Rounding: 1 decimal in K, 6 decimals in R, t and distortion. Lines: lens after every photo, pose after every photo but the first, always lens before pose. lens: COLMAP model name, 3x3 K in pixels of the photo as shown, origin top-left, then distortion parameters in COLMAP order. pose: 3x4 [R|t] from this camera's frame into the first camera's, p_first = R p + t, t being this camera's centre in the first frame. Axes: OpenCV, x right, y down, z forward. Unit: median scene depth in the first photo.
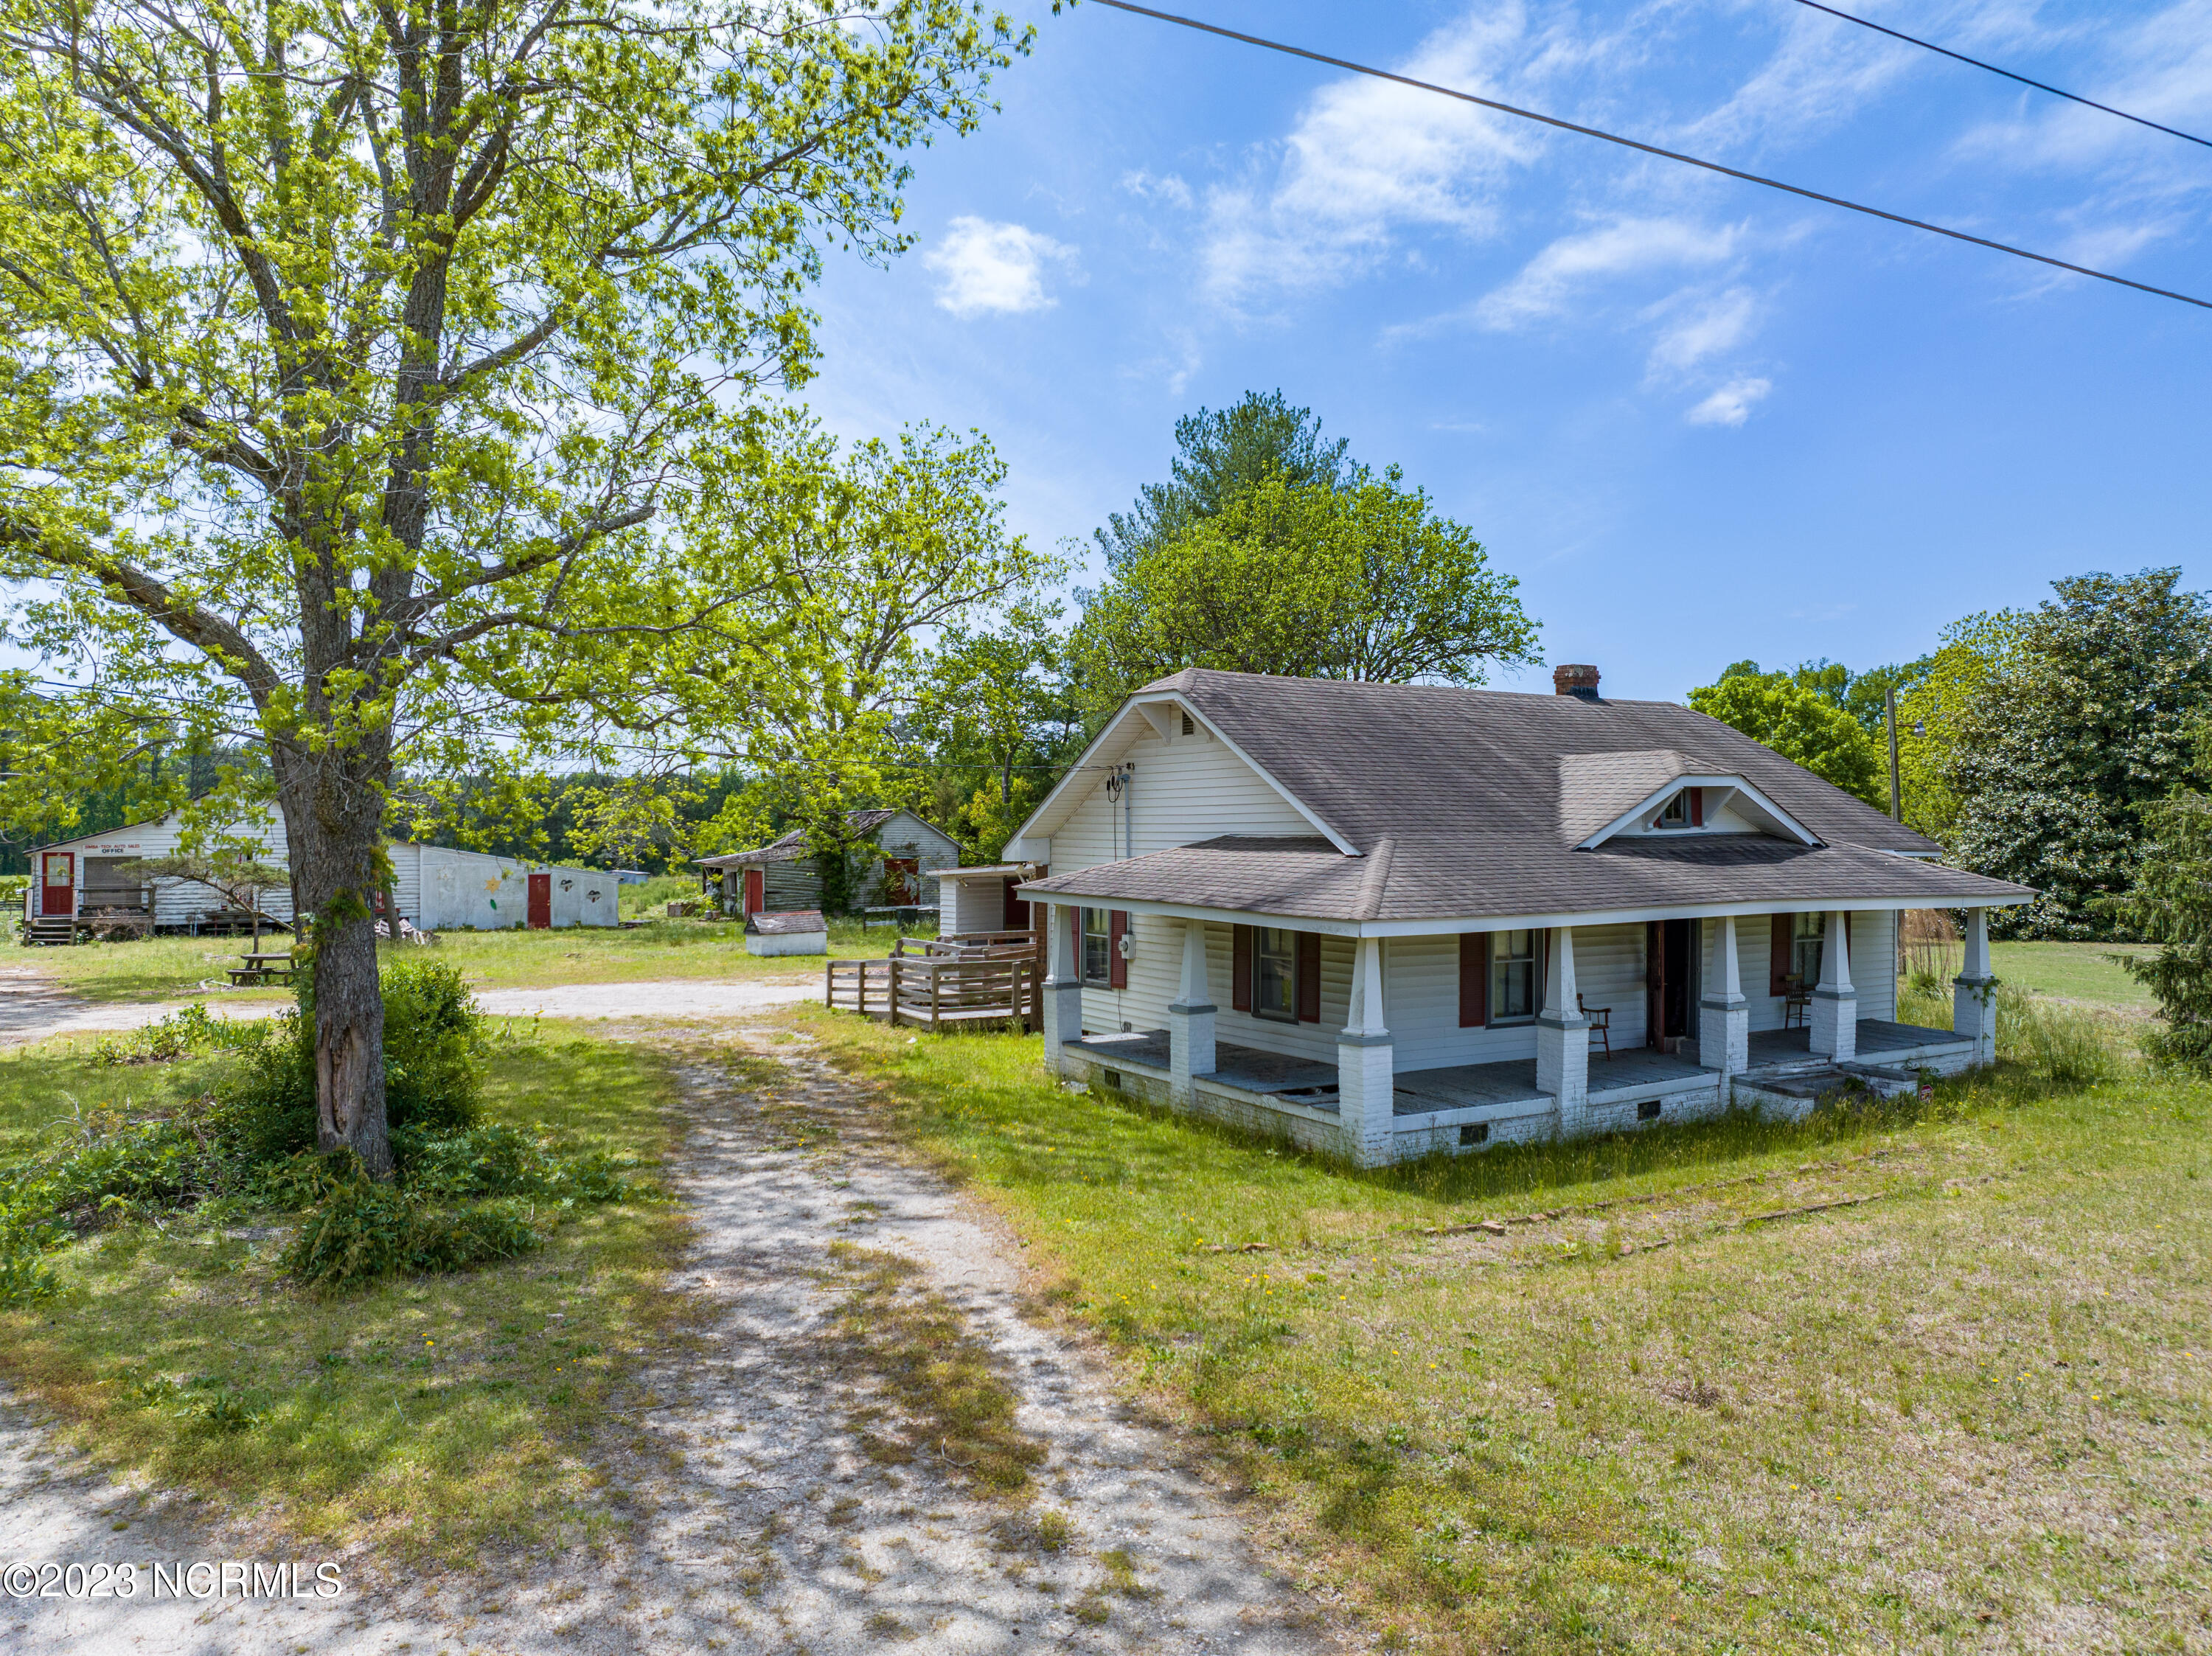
lens RADIAL K [[1551.1, 0, 1106.0], [0, 1551.1, 828.0], [0, 0, 1]] dist [-0.057478, 0.034035]
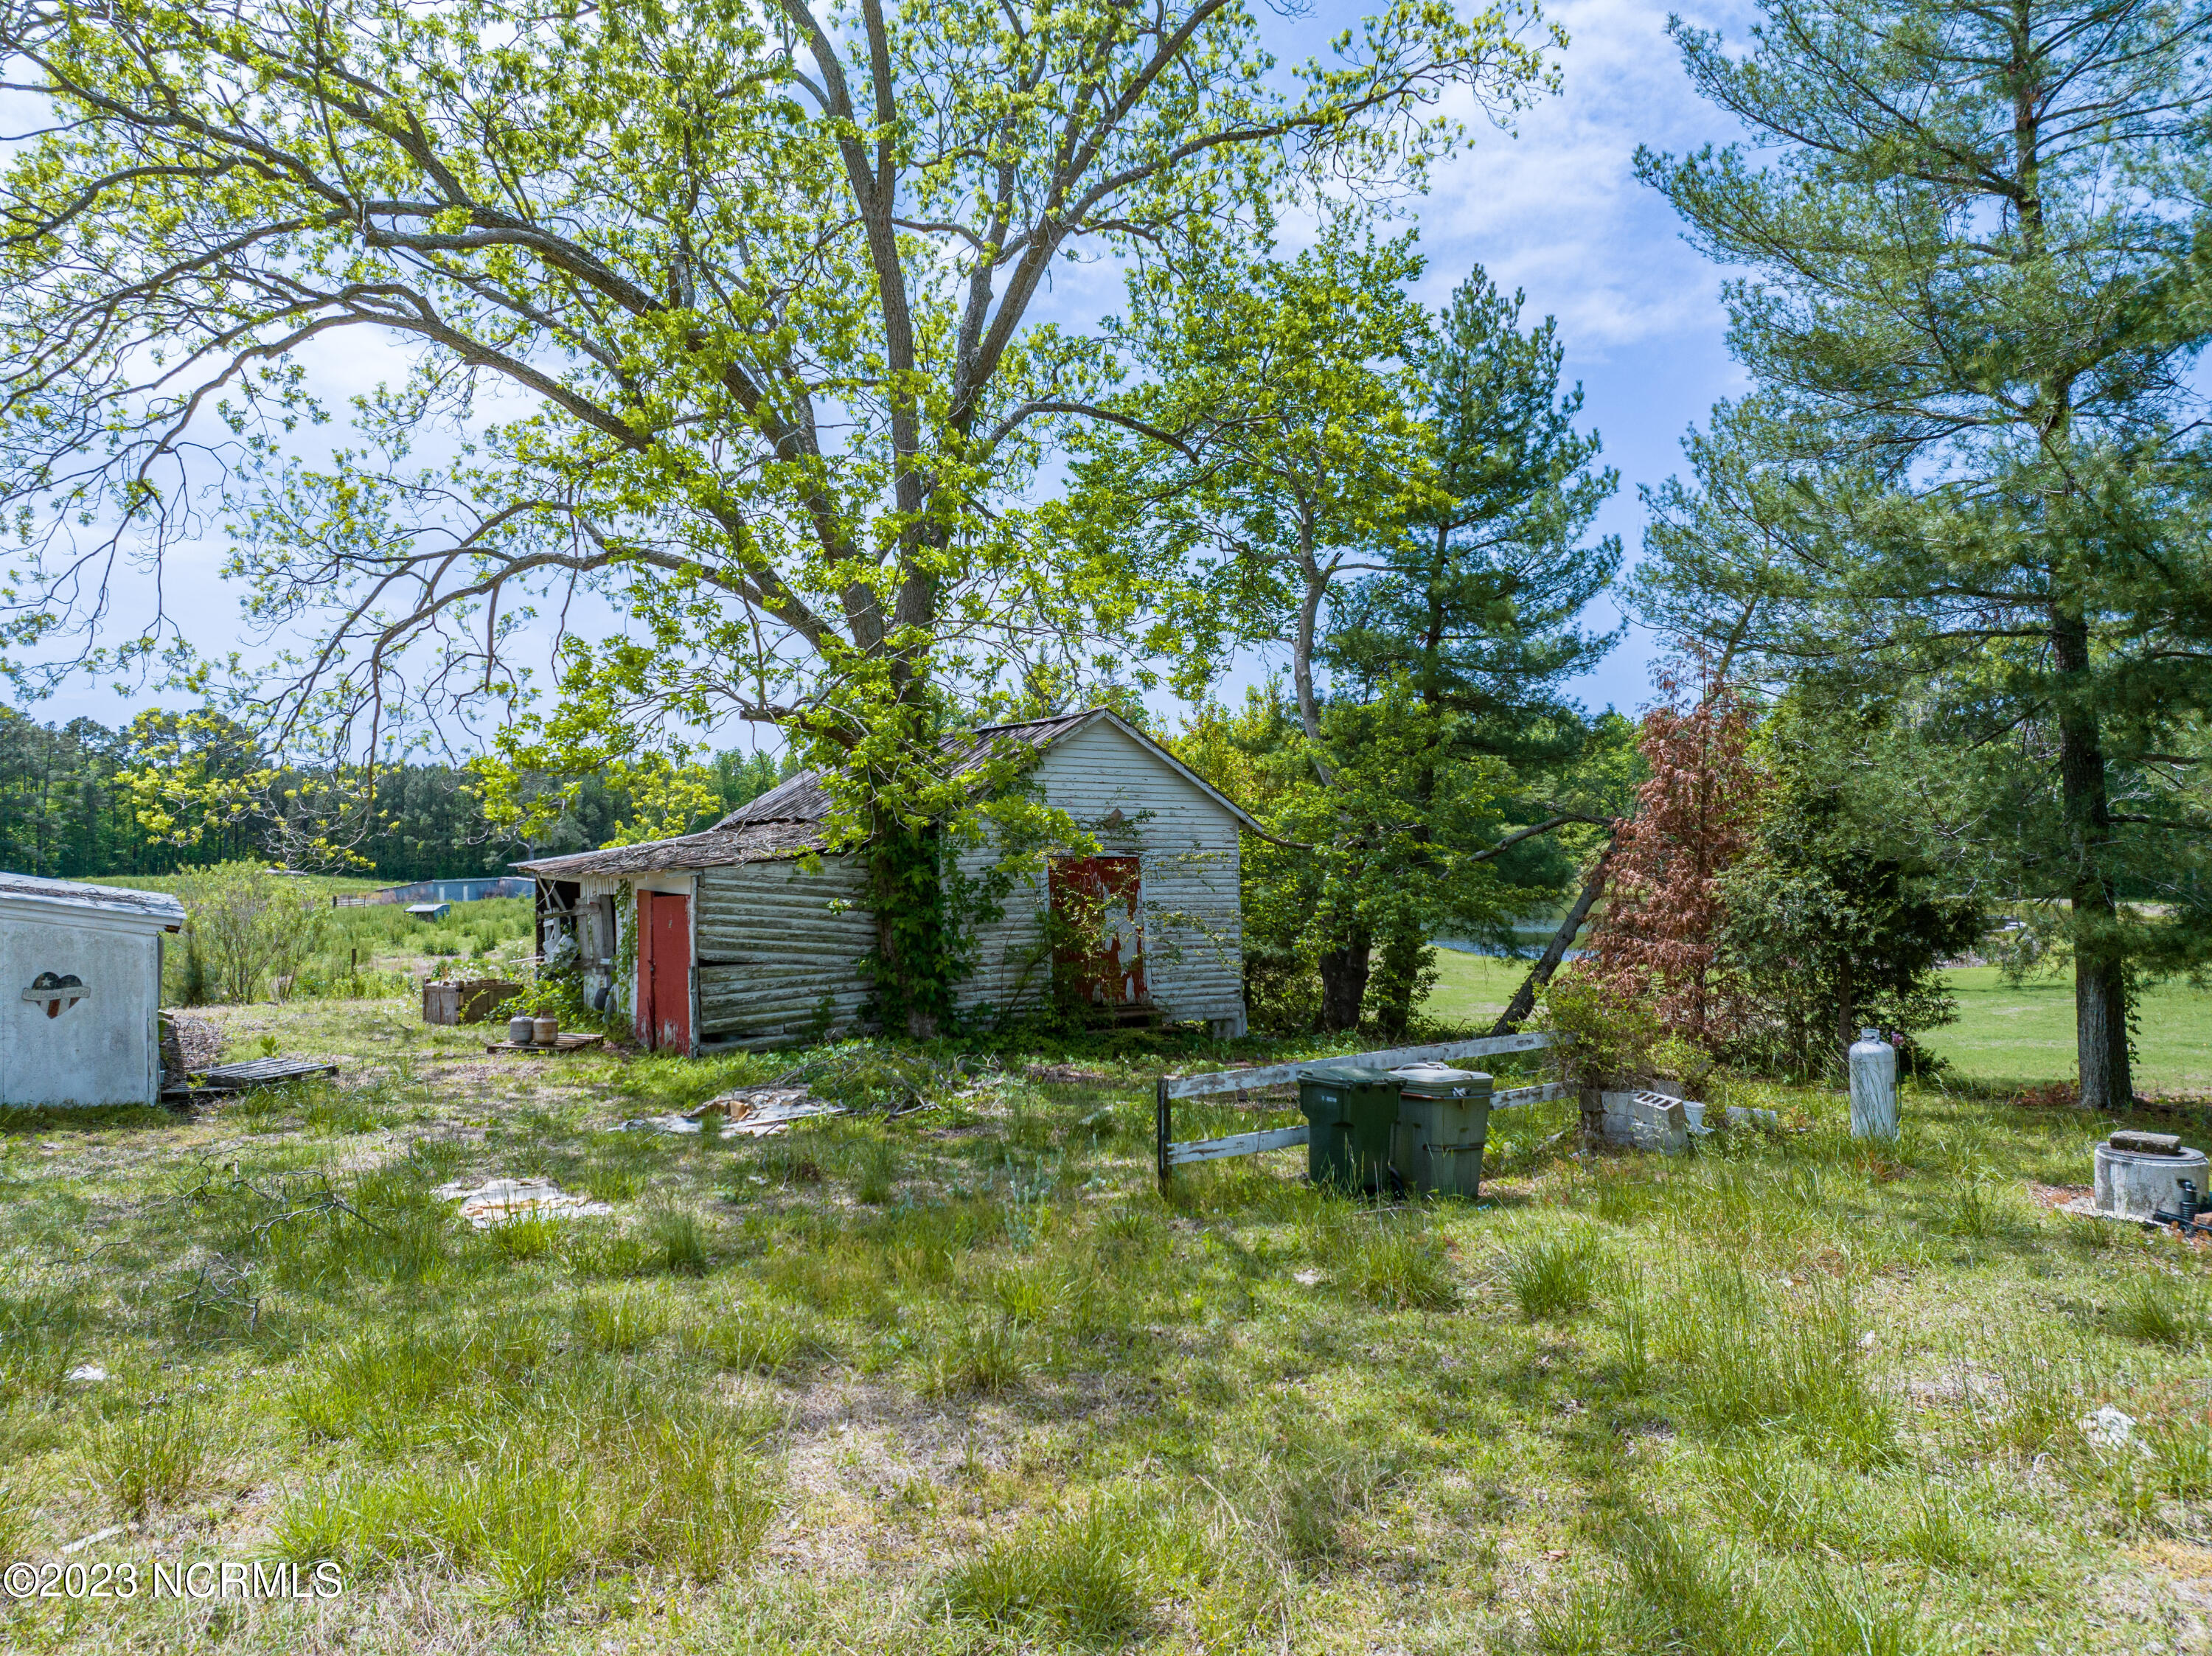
lens RADIAL K [[1551.1, 0, 1106.0], [0, 1551.1, 828.0], [0, 0, 1]] dist [-0.057478, 0.034035]
pose [[0.999250, -0.004632, 0.038445, -0.138214], [0.004863, 0.999971, -0.005921, 0.014987], [-0.038417, 0.006104, 0.999243, 0.637862]]
